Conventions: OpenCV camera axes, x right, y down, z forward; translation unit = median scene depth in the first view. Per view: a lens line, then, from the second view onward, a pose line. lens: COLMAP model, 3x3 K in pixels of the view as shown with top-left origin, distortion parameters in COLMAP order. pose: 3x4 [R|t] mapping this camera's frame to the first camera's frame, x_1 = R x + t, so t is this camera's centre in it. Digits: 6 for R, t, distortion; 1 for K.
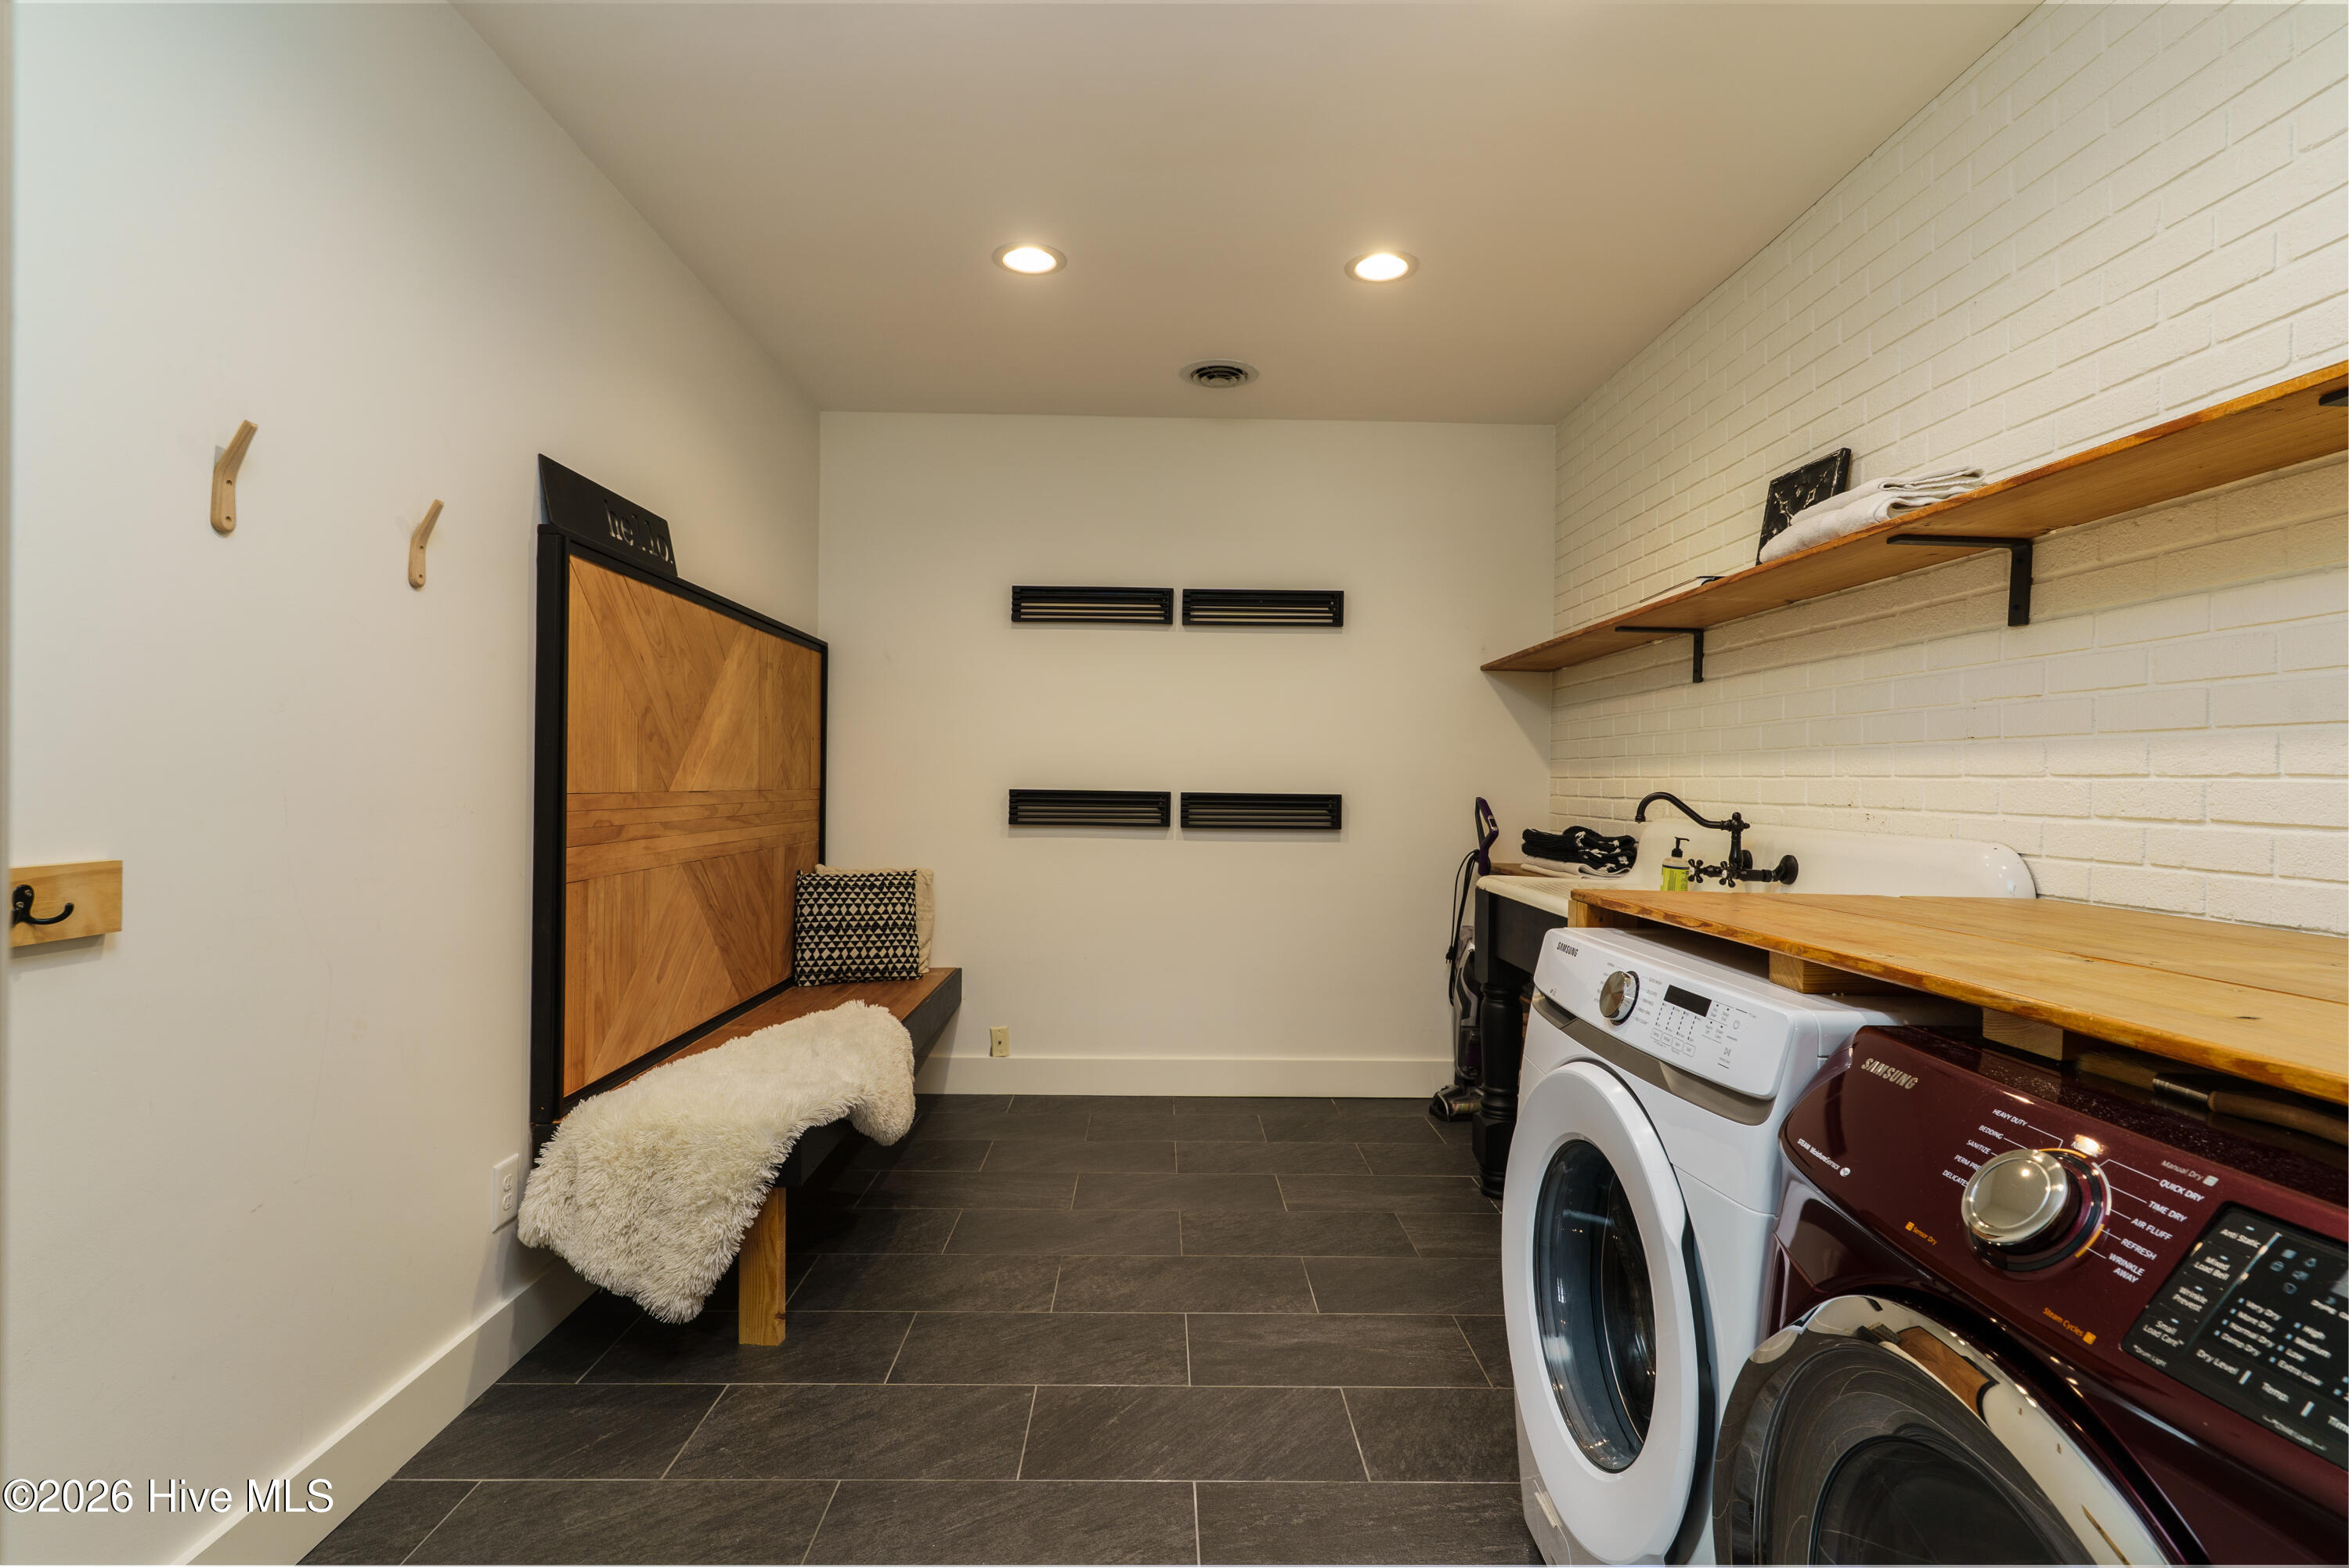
lens RADIAL K [[1069.3, 0, 1174.5], [0, 1069.3, 784.0], [0, 0, 1]] dist [-0.000699, -0.000014]
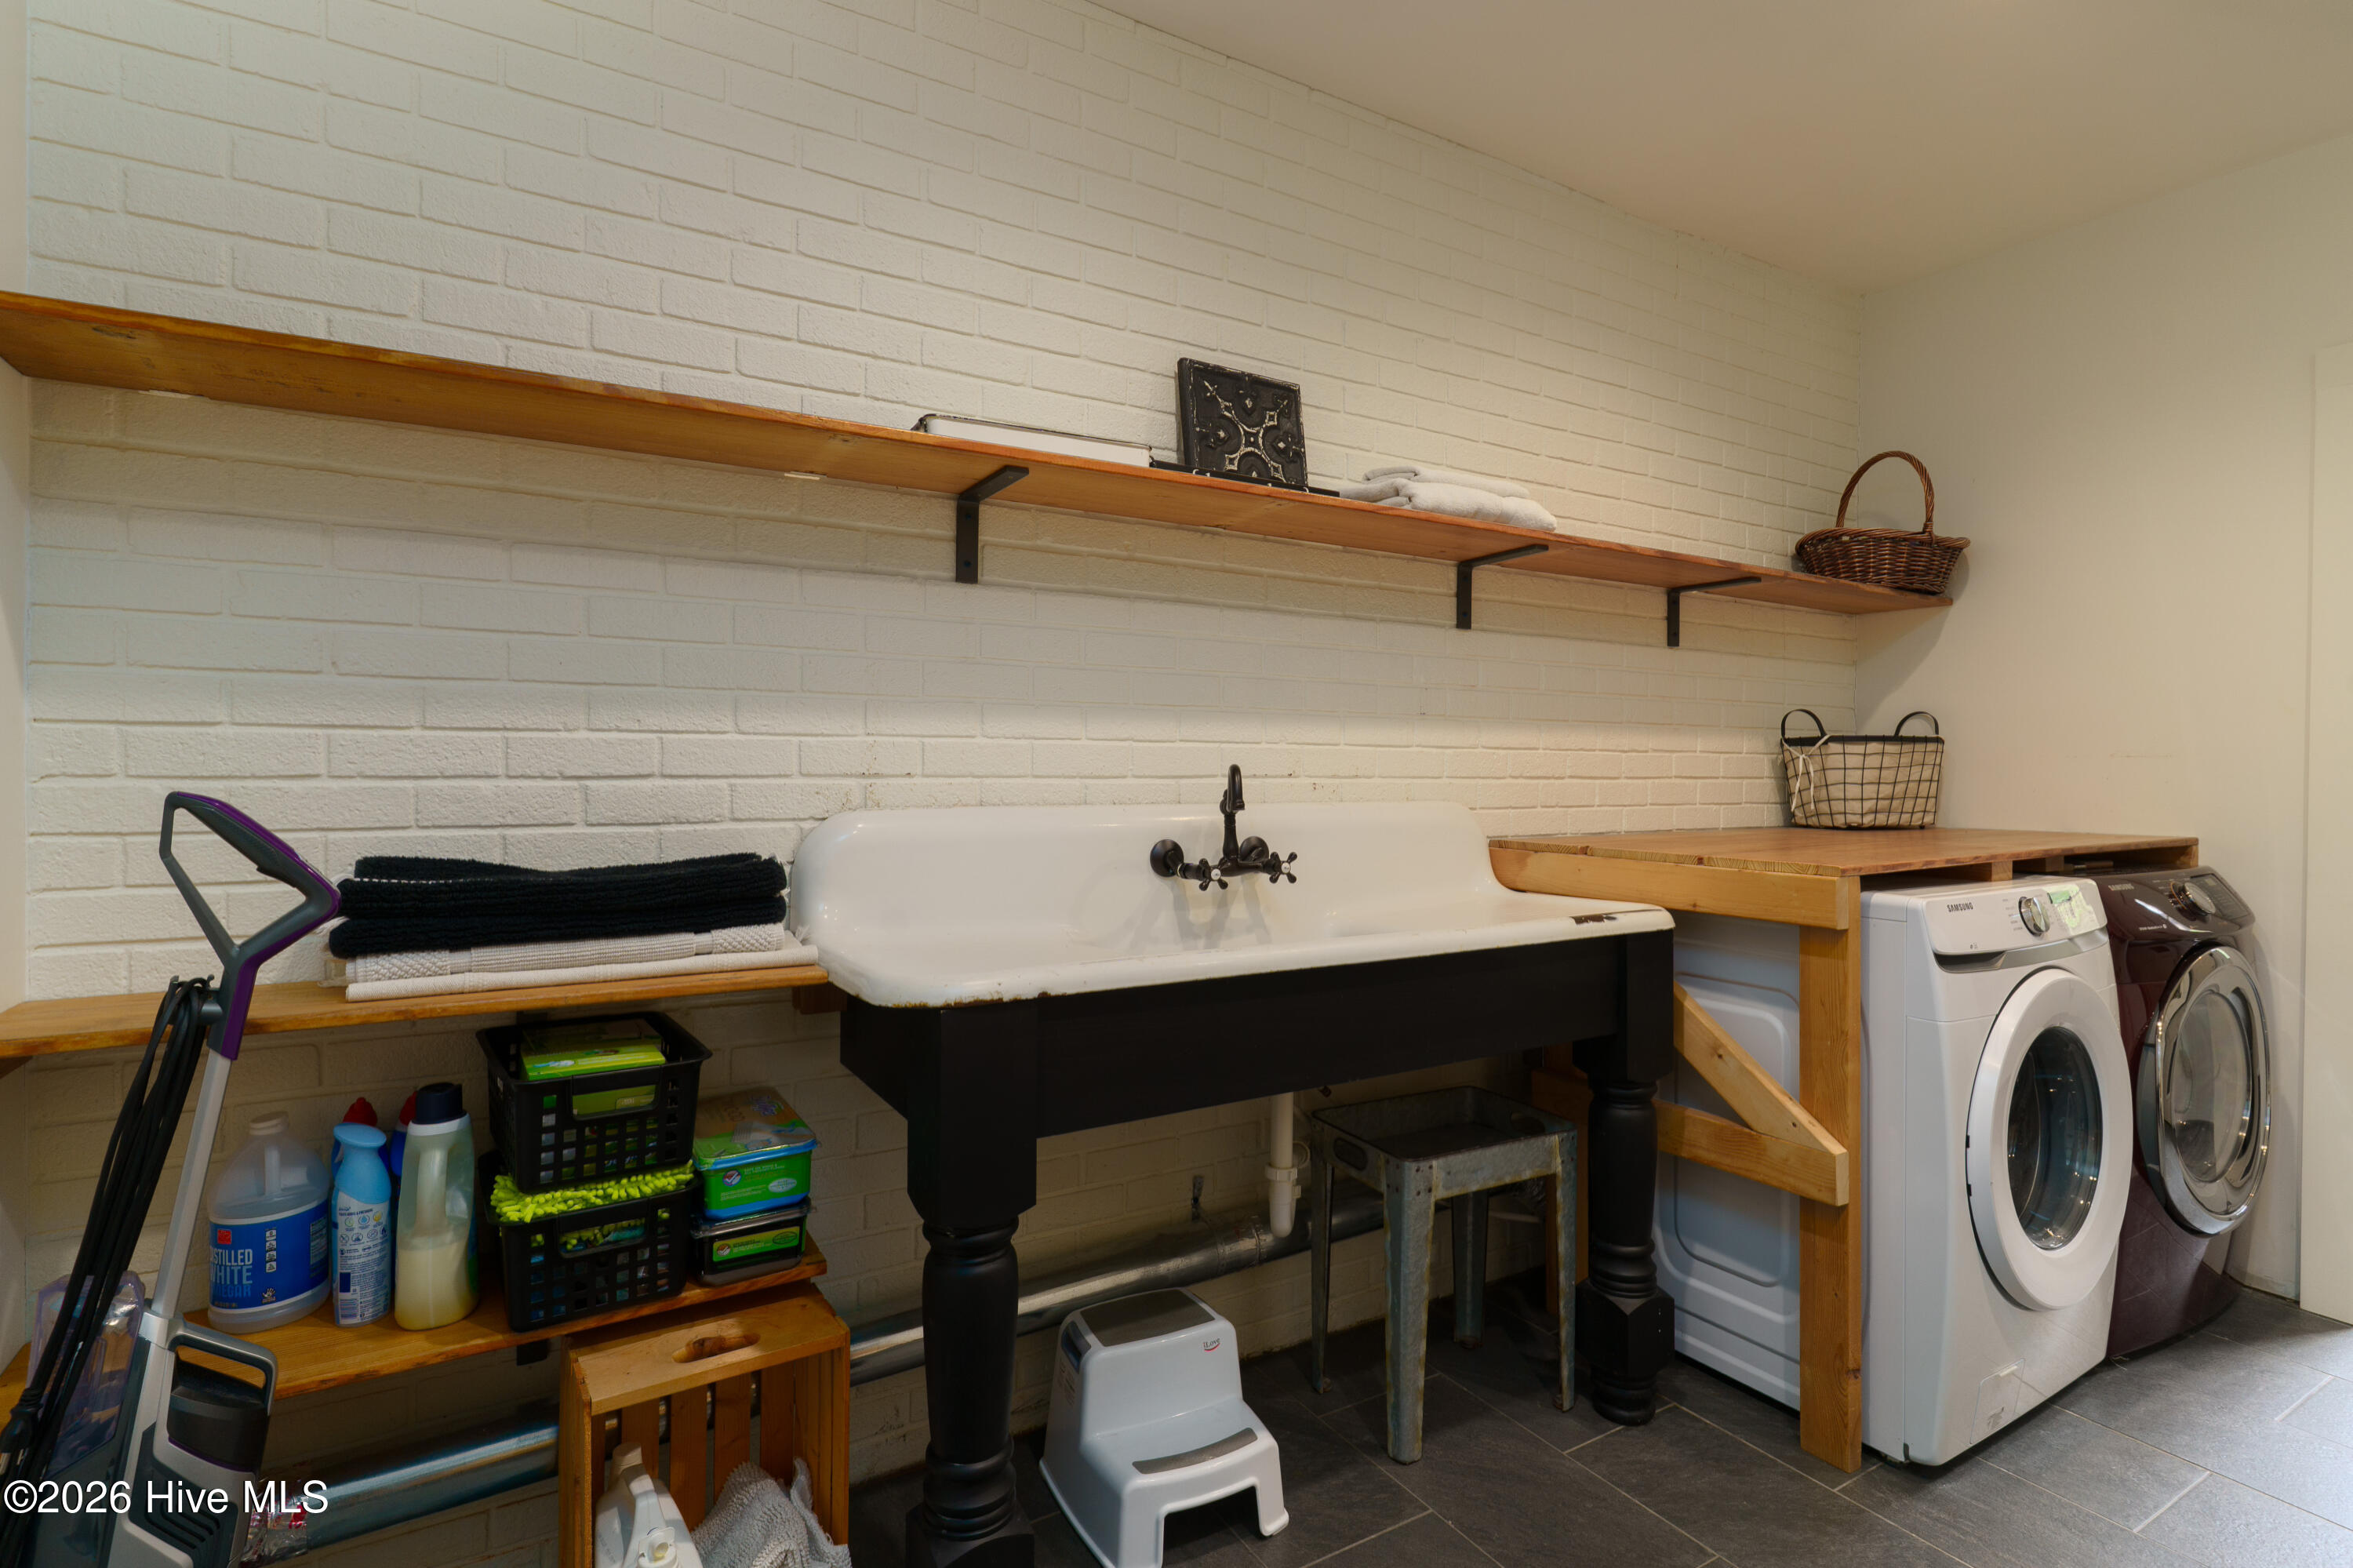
lens RADIAL K [[1071.3, 0, 1176.5], [0, 1071.3, 784.0], [0, 0, 1]] dist [-0.000699, -0.000014]
pose [[-0.488769, -0.011674, 0.872335, -0.129296], [0.002277, 0.999890, 0.014657, 0.013748], [-0.872410, 0.009150, -0.488689, 1.600085]]
